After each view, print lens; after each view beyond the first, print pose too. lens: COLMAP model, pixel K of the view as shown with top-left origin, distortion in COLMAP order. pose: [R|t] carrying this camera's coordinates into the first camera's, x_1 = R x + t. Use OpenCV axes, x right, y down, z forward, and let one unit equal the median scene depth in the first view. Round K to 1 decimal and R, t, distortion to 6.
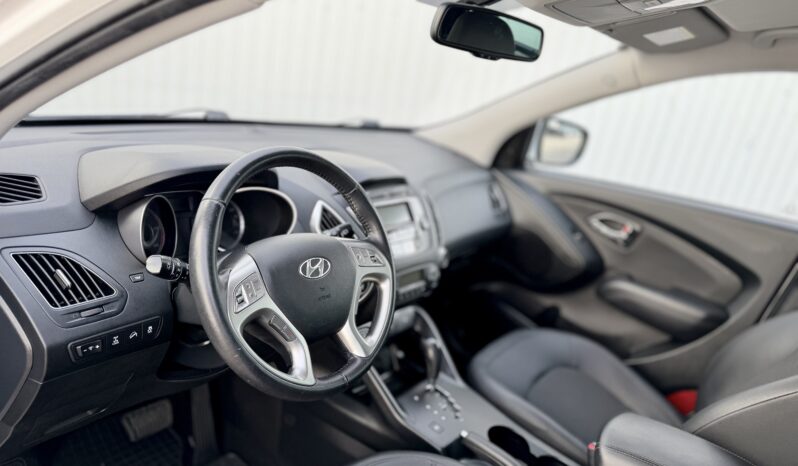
lens RADIAL K [[581.2, 0, 399.0], [0, 581.2, 233.0], [0, 0, 1]] dist [0.009589, 0.000112]
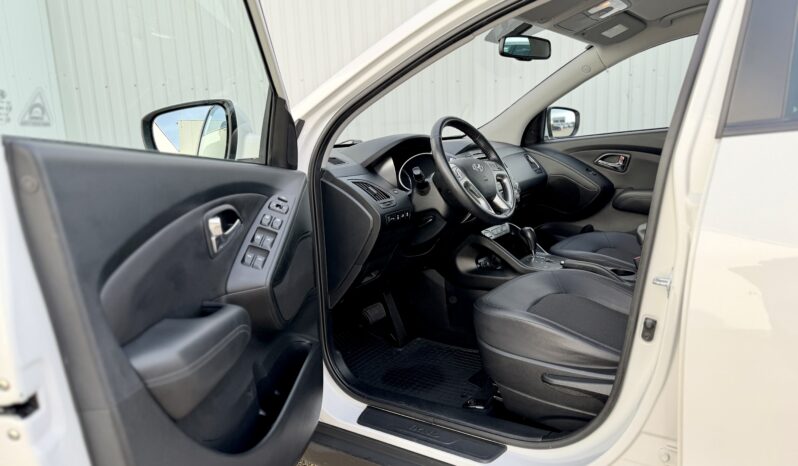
lens RADIAL K [[581.2, 0, 399.0], [0, 581.2, 233.0], [0, 0, 1]] dist [0.009589, 0.000112]
pose [[0.974777, -0.222723, 0.014314, -0.313106], [0.222921, 0.968521, -0.110788, 0.282420], [0.010812, 0.111184, 0.993741, -0.650054]]
